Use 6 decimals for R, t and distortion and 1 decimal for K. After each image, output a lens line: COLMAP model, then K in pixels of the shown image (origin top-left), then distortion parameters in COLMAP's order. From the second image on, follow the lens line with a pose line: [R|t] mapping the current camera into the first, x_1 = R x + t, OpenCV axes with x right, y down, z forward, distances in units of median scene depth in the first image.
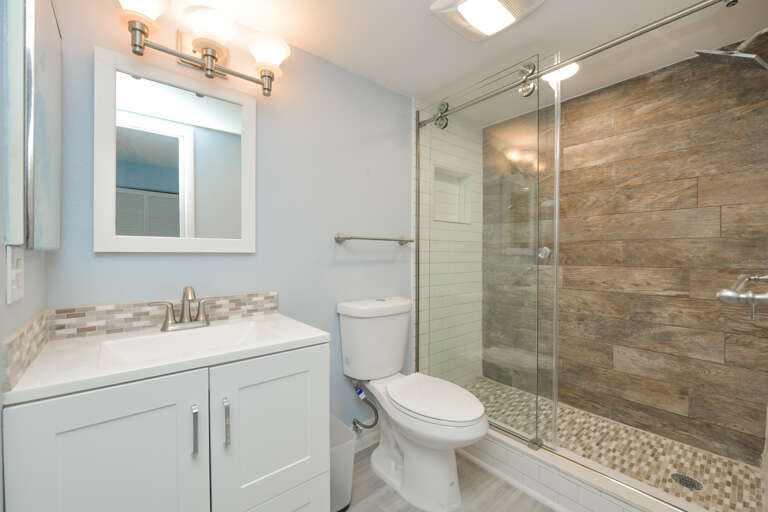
lens RADIAL K [[311.3, 0, 388.0], [0, 311.3, 250.7], [0, 0, 1]] dist [-0.011532, 0.000076]
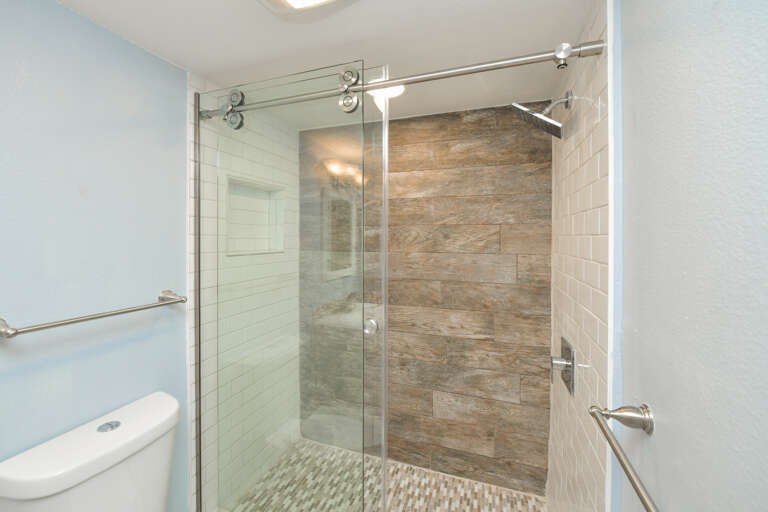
lens RADIAL K [[311.3, 0, 388.0], [0, 311.3, 250.7], [0, 0, 1]] dist [-0.011532, 0.000076]
pose [[0.854929, -0.015746, 0.518506, 0.115225], [-0.000223, 0.999528, 0.030722, -0.160284], [-0.518745, -0.026381, 0.854522, 0.257509]]
